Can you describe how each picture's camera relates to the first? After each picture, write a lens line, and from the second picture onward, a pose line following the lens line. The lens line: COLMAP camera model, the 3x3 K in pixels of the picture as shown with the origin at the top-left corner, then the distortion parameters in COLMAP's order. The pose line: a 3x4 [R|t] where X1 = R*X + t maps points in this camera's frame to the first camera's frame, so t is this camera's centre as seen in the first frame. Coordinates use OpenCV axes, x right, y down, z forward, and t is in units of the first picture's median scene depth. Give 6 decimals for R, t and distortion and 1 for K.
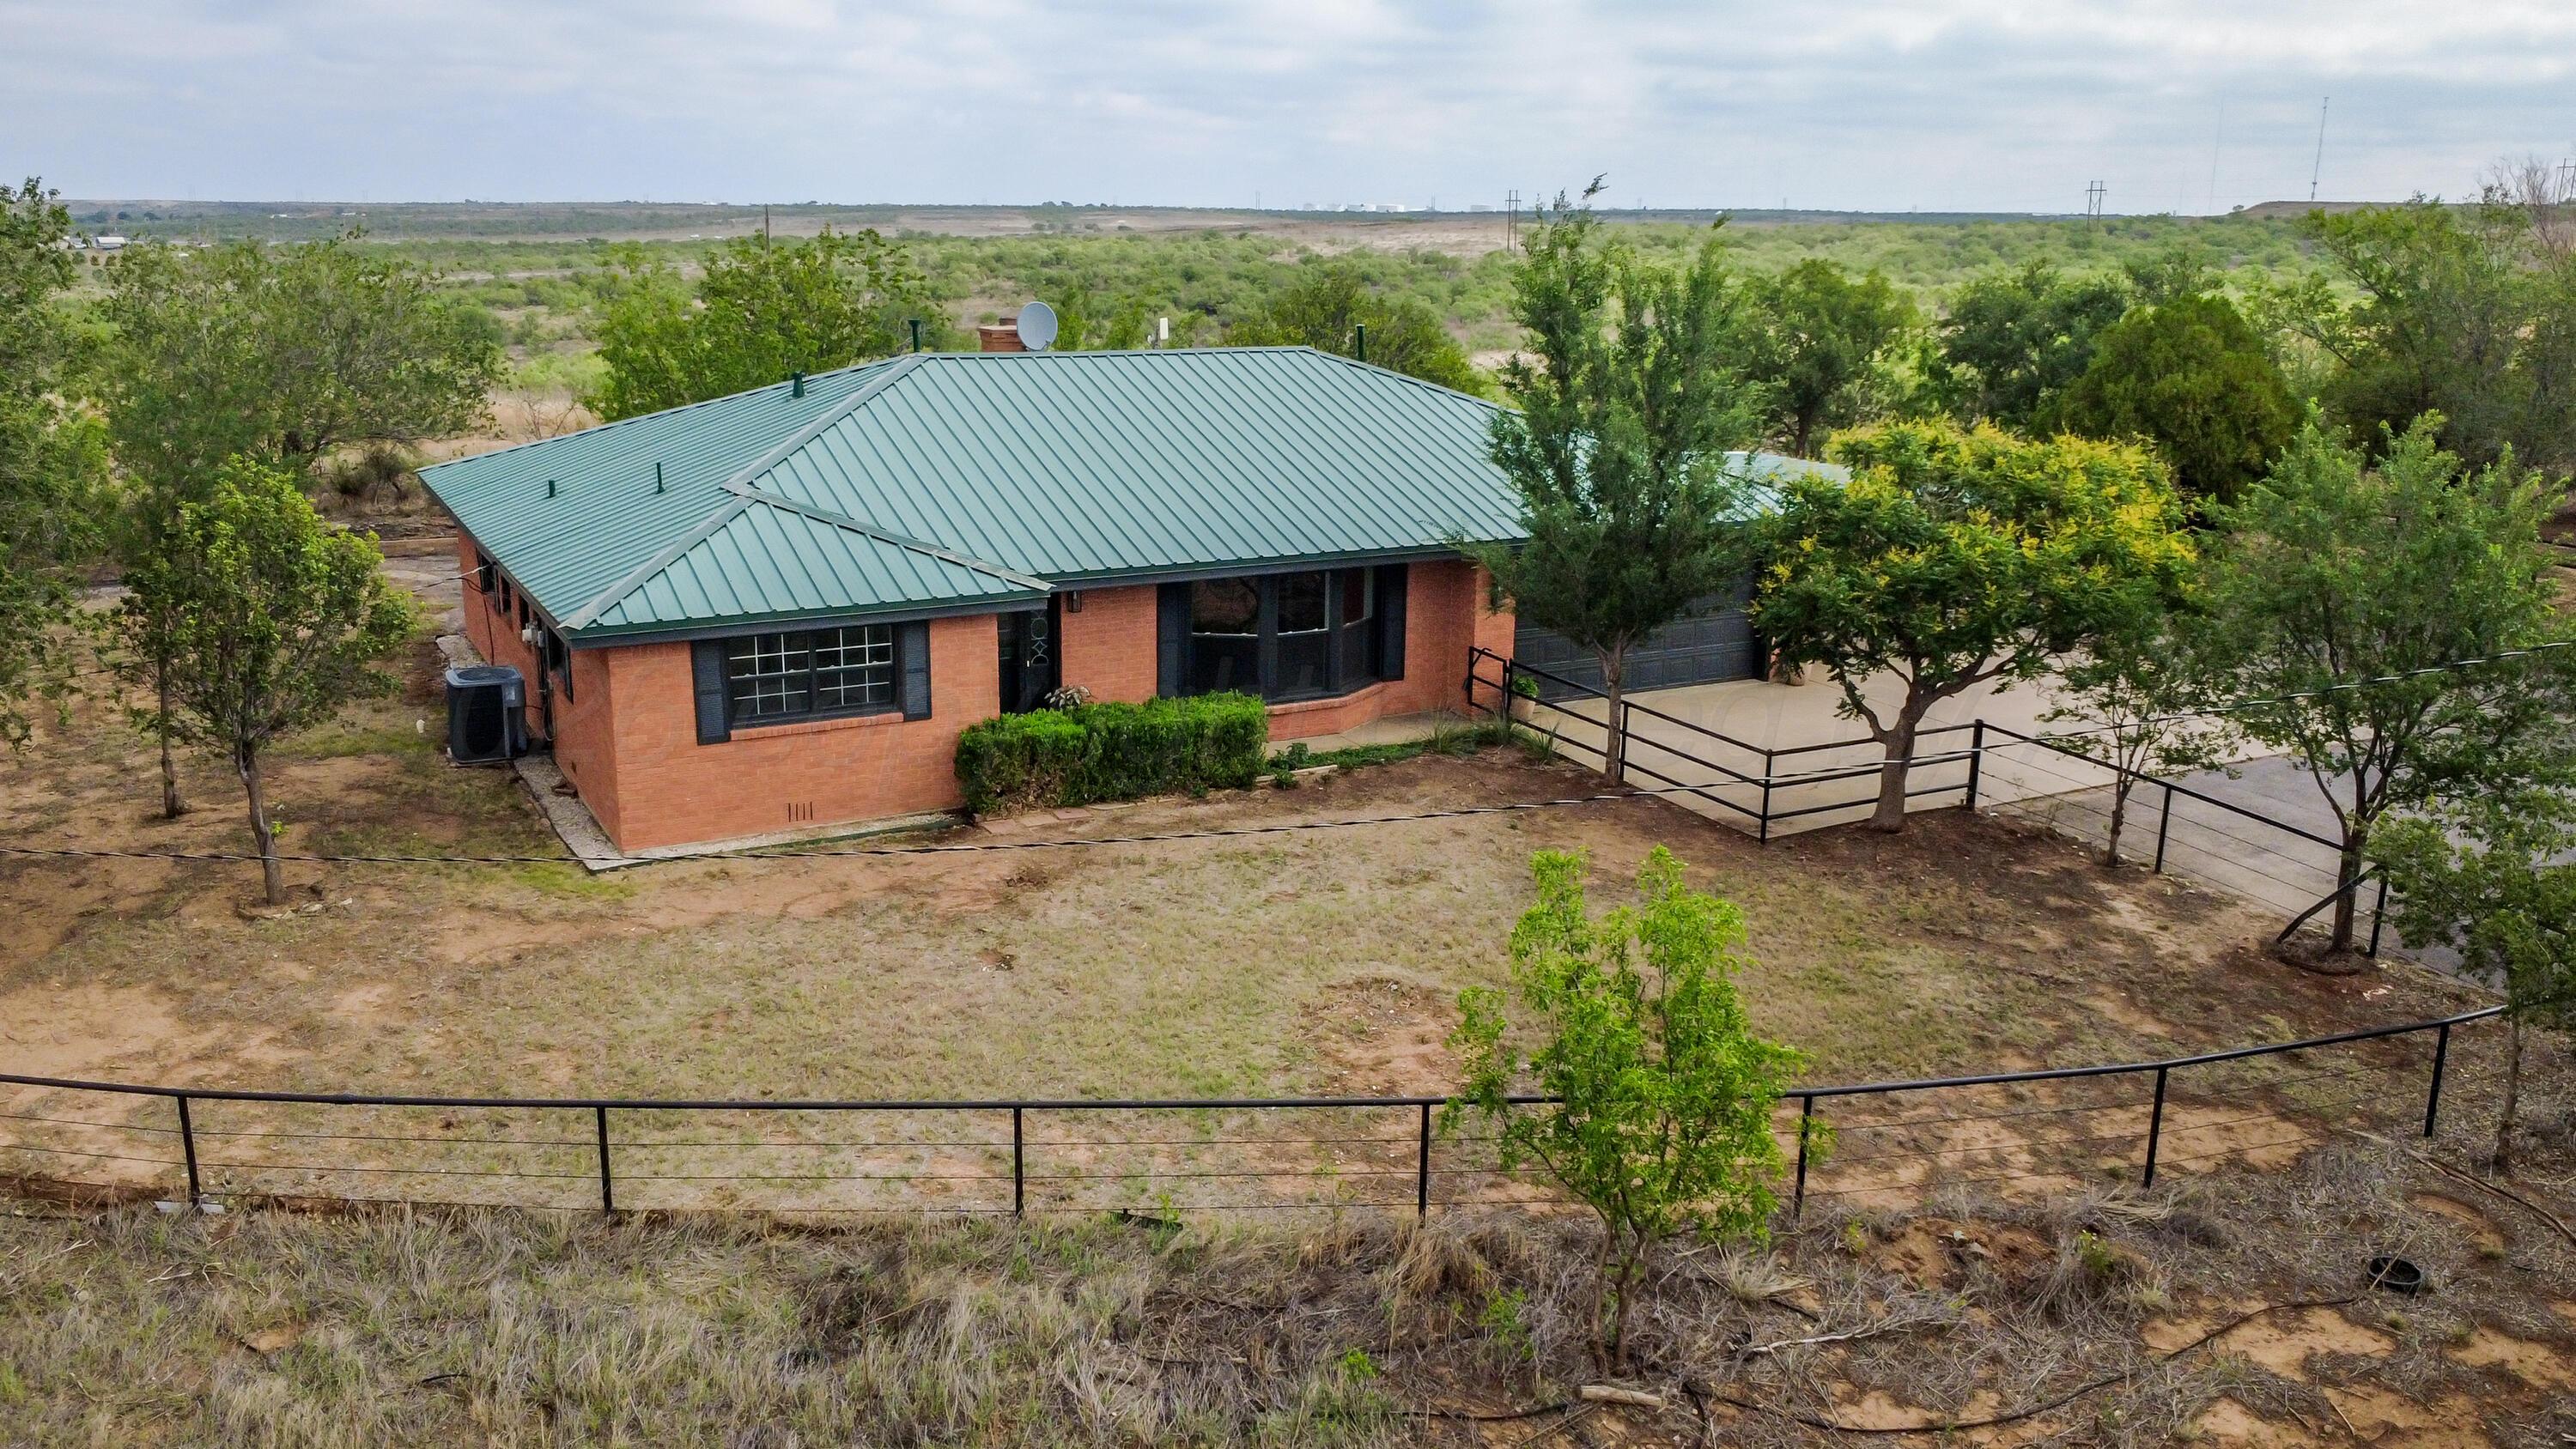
lens RADIAL K [[1985.4, 0, 1305.2], [0, 1985.4, 681.8], [0, 0, 1]] dist [-0.004123, -0.002027]
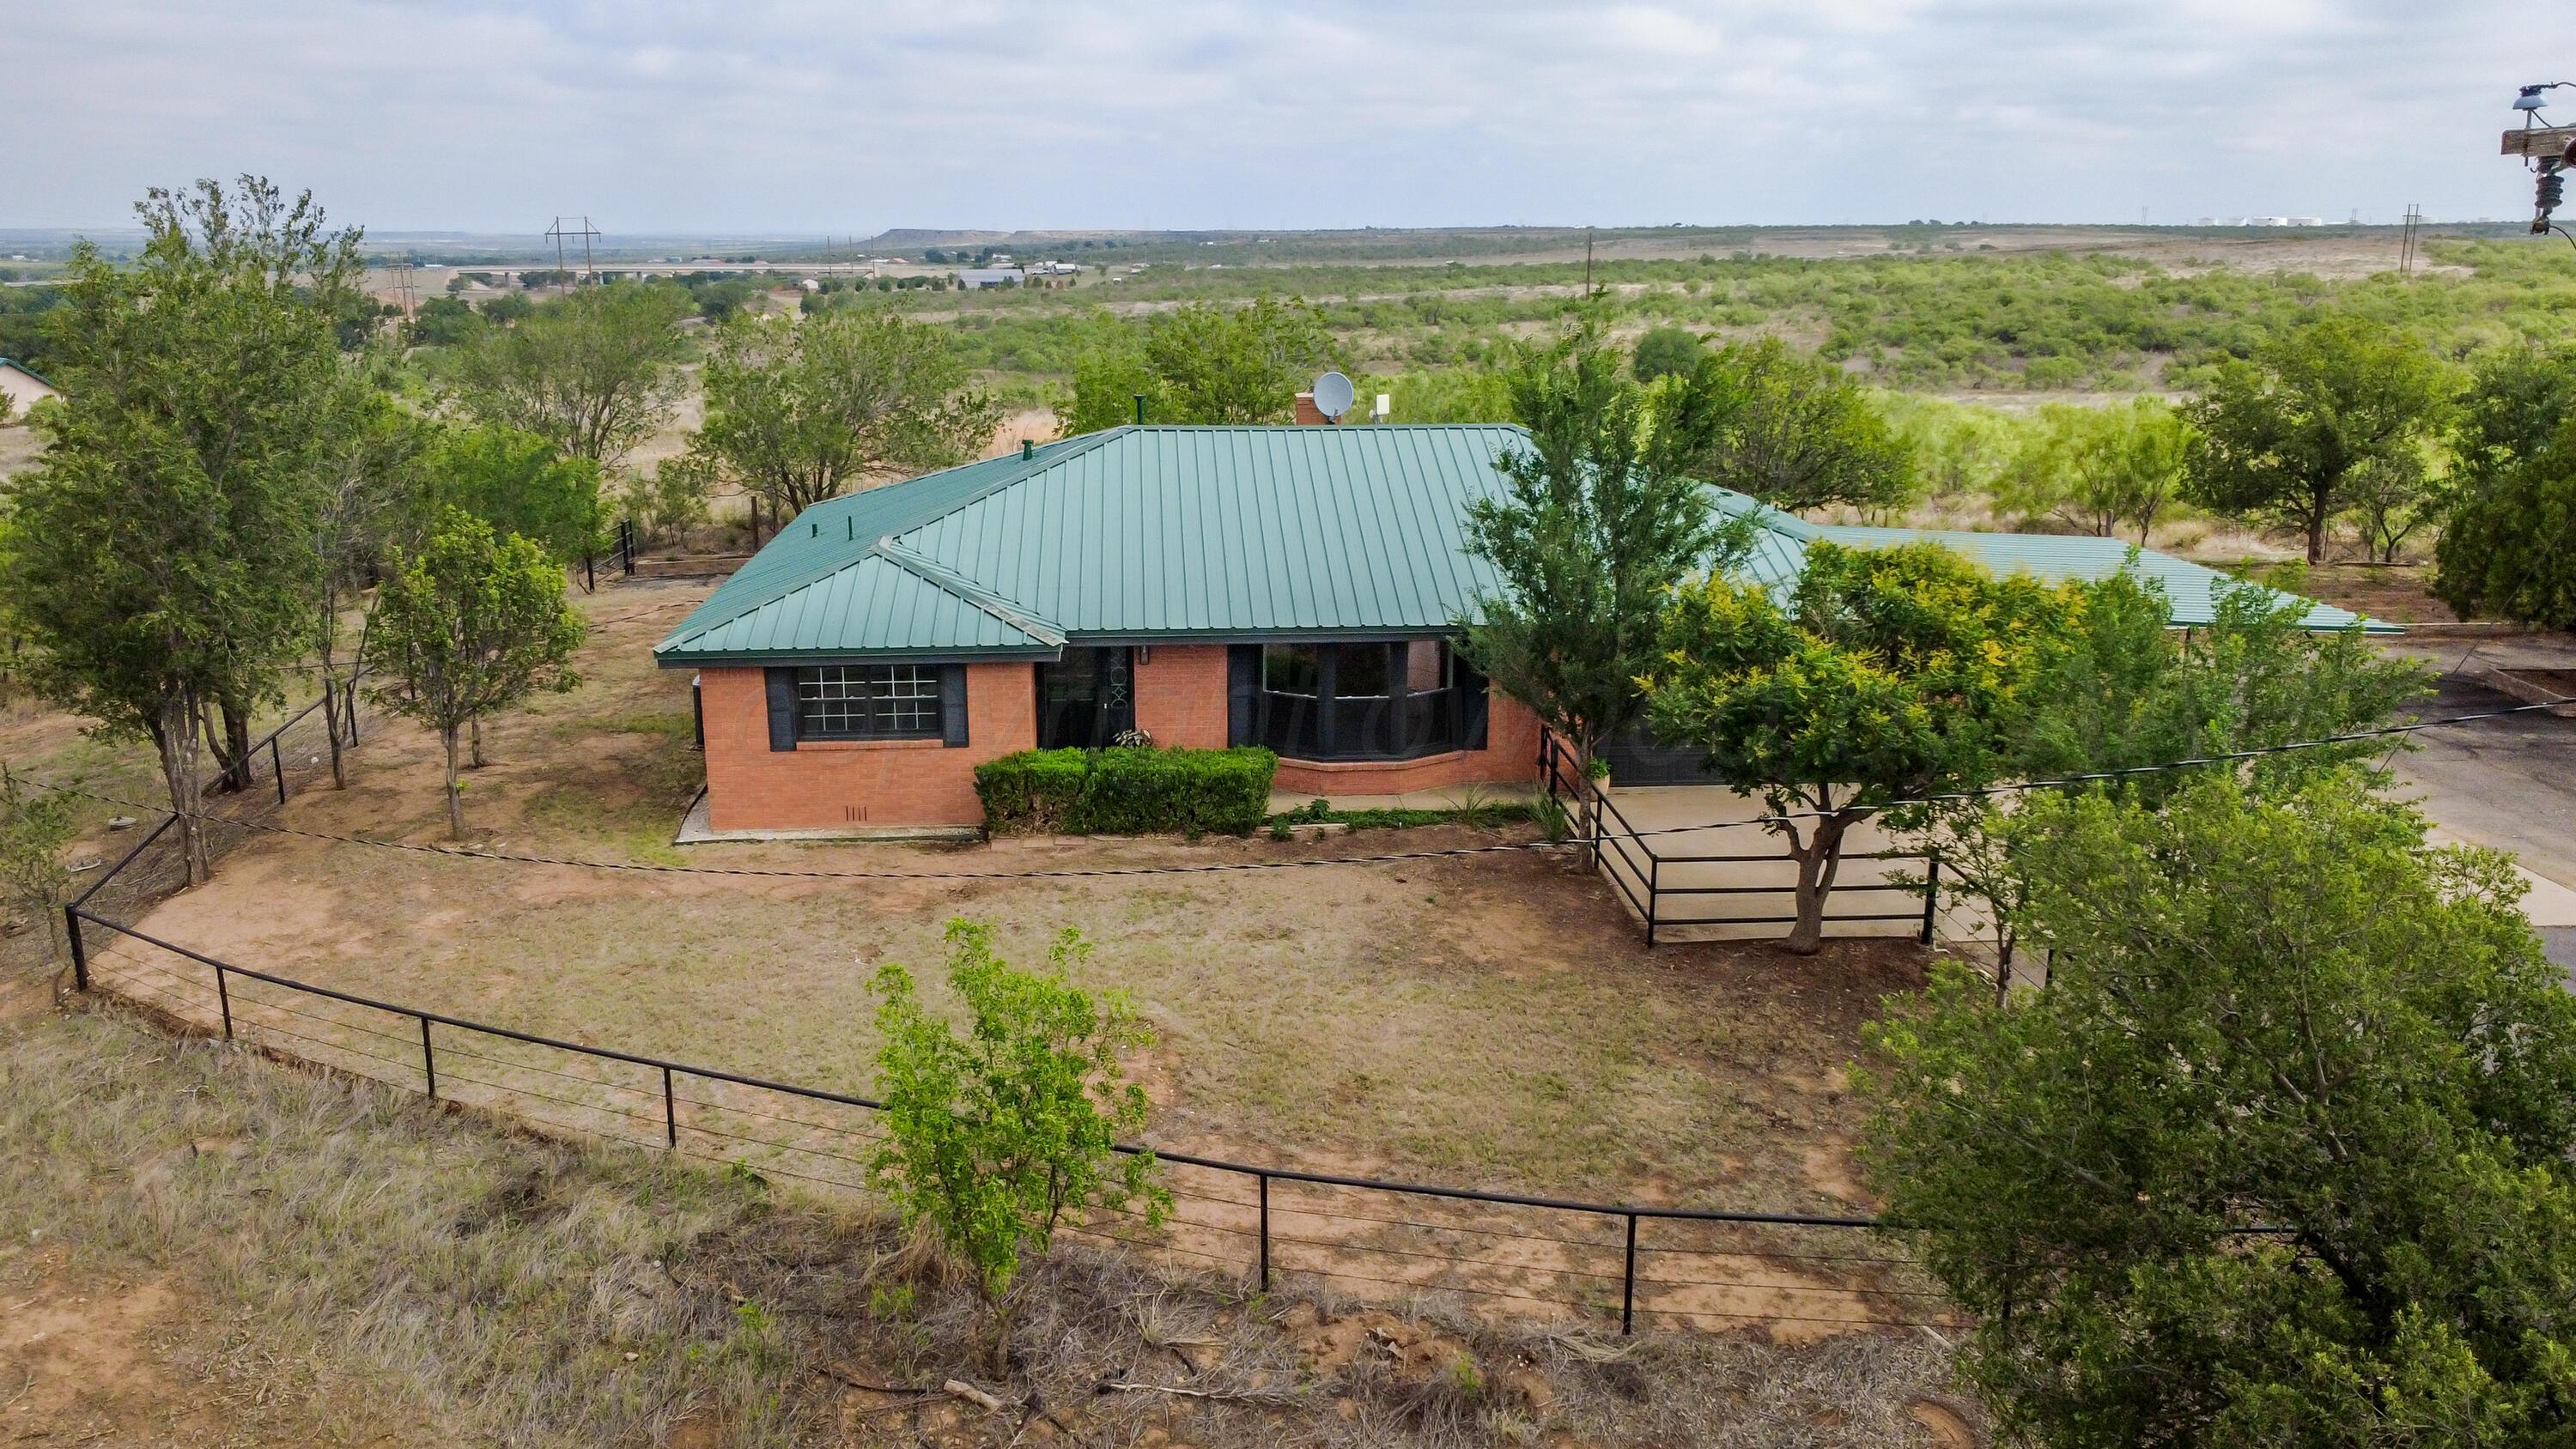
lens RADIAL K [[1985.4, 0, 1327.5], [0, 1985.4, 663.5], [0, 0, 1]] dist [-0.004123, -0.002027]
pose [[0.911819, 0.075858, -0.403524, 0.517215], [-0.082639, 0.996579, 0.000612, -0.053340], [0.402190, 0.032789, 0.914969, 0.010454]]
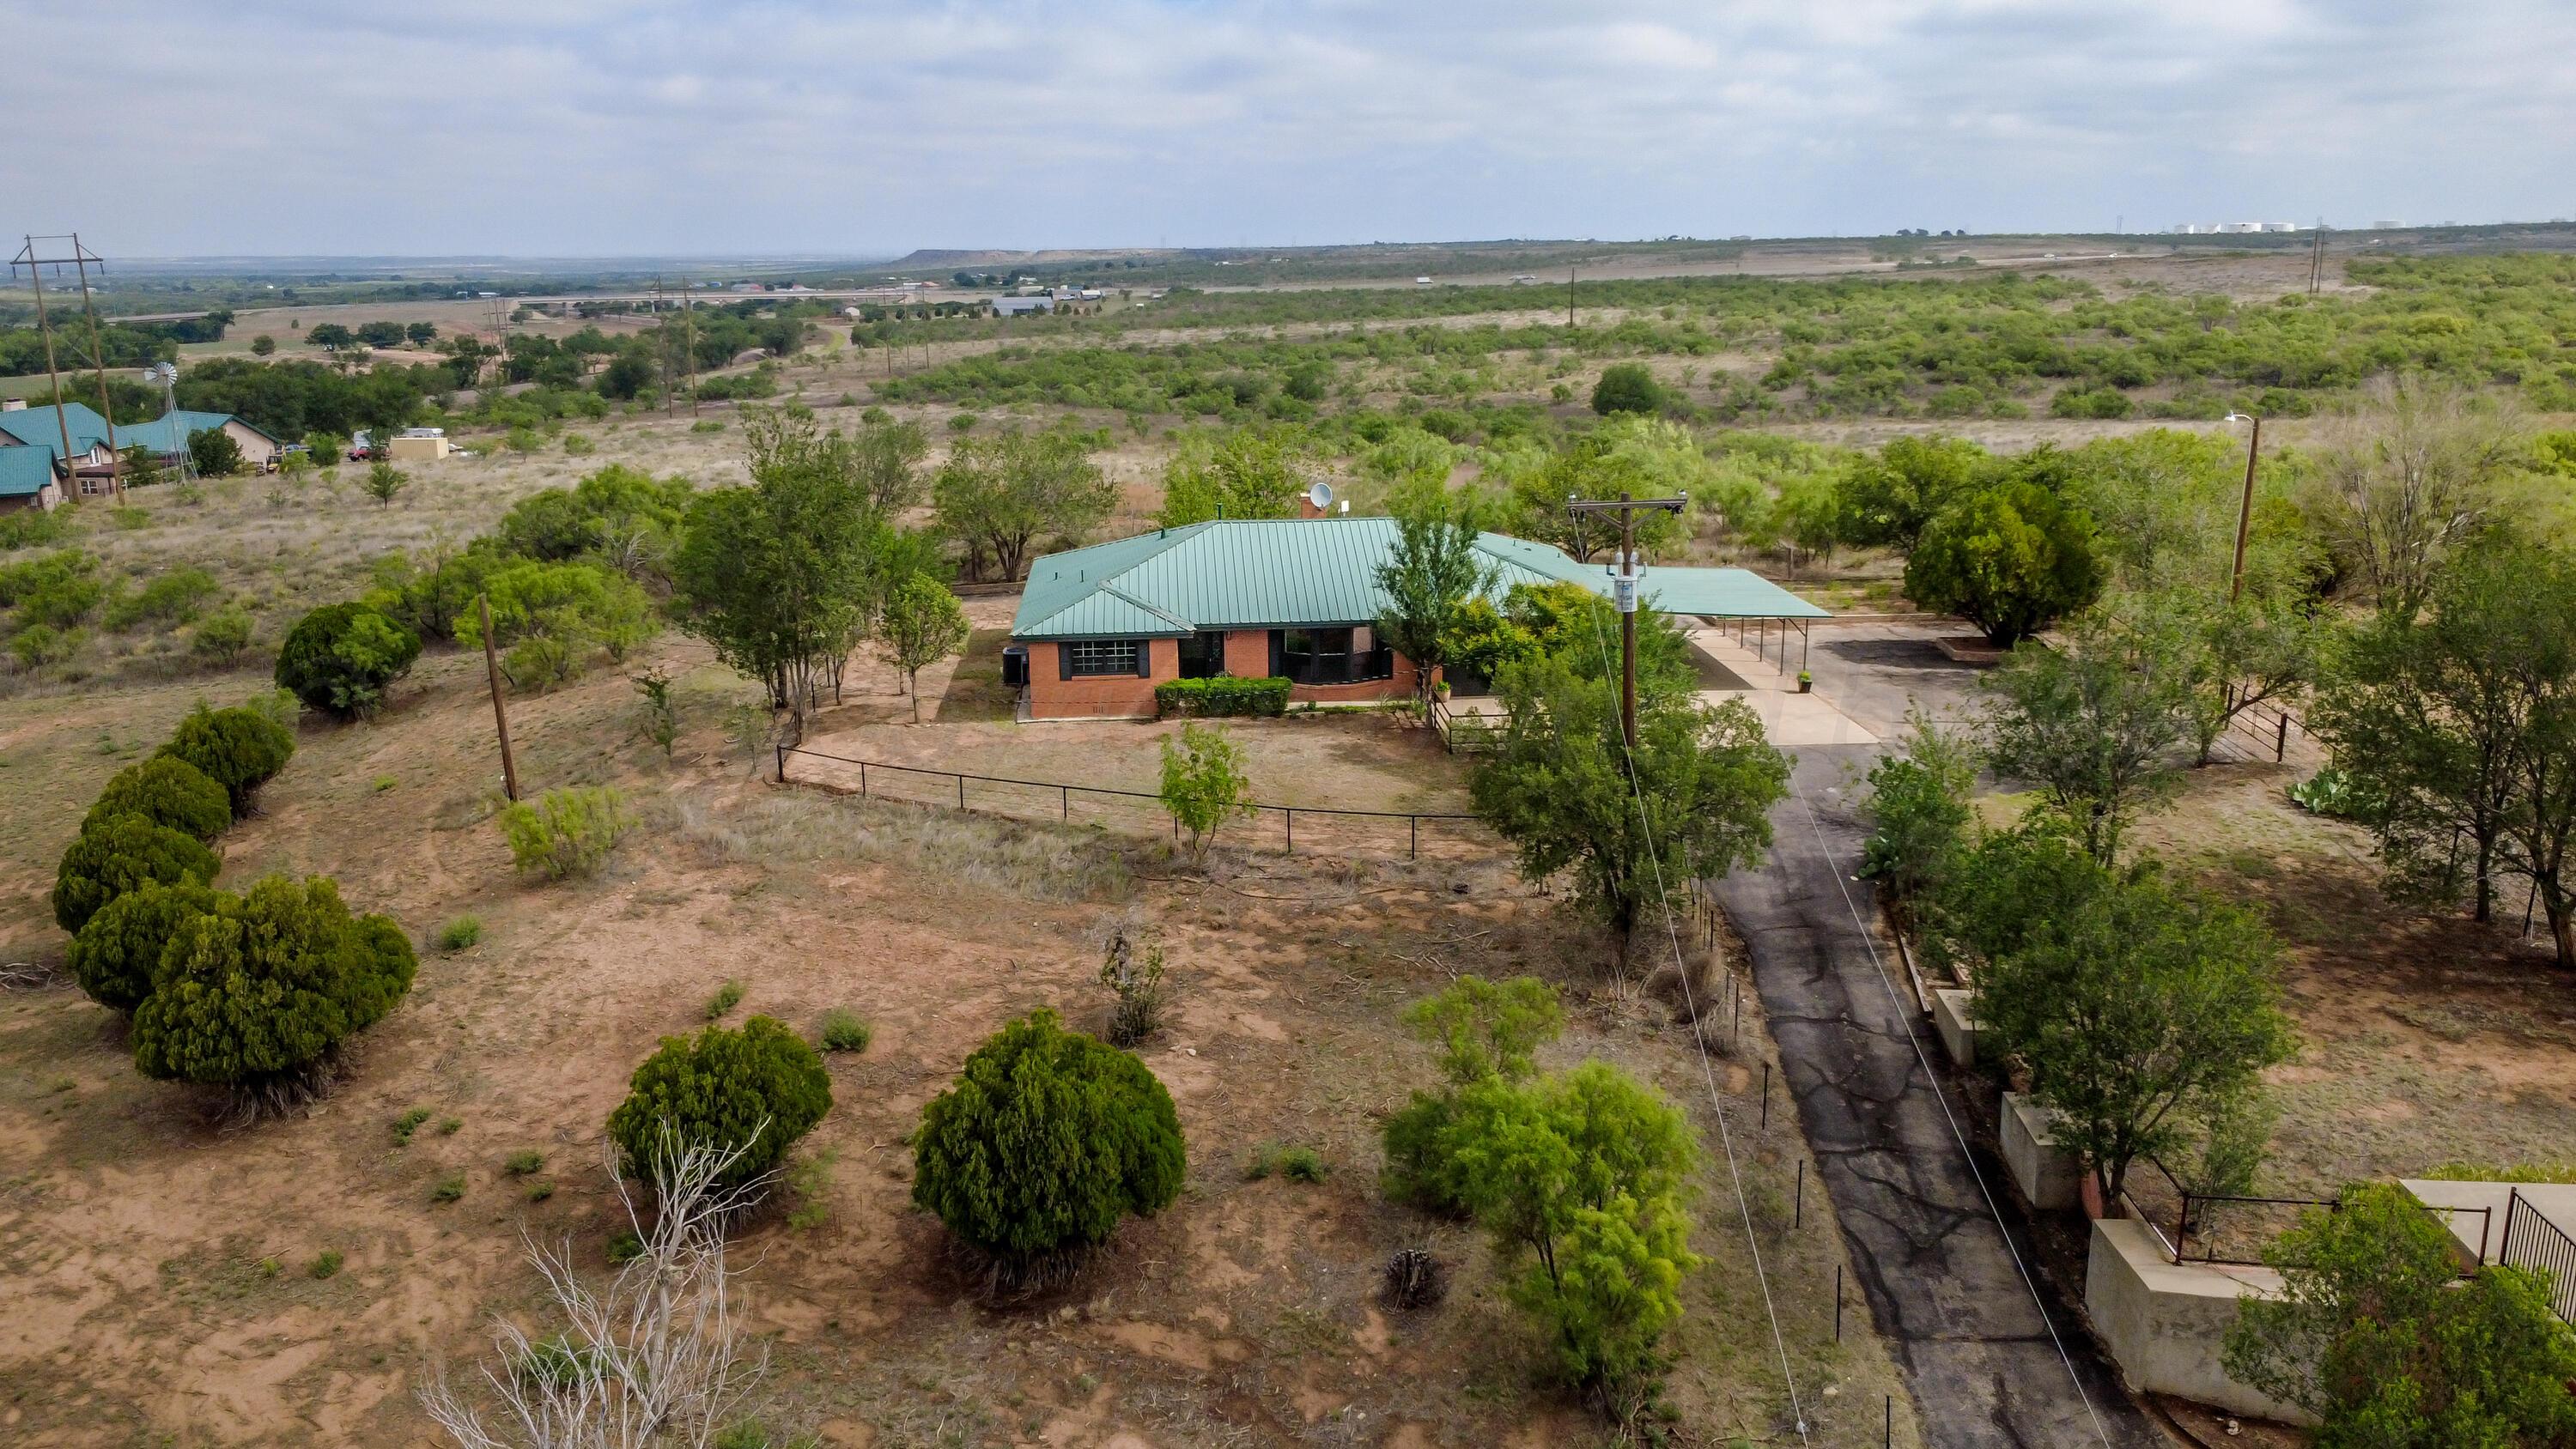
lens RADIAL K [[1985.4, 0, 1319.0], [0, 1985.4, 714.1], [0, 0, 1]] dist [-0.004123, -0.002027]
pose [[0.907421, 0.076103, -0.413274, 1.160506], [-0.071666, 0.997083, 0.026253, -0.019323], [0.414067, 0.005795, 0.910228, -1.339775]]
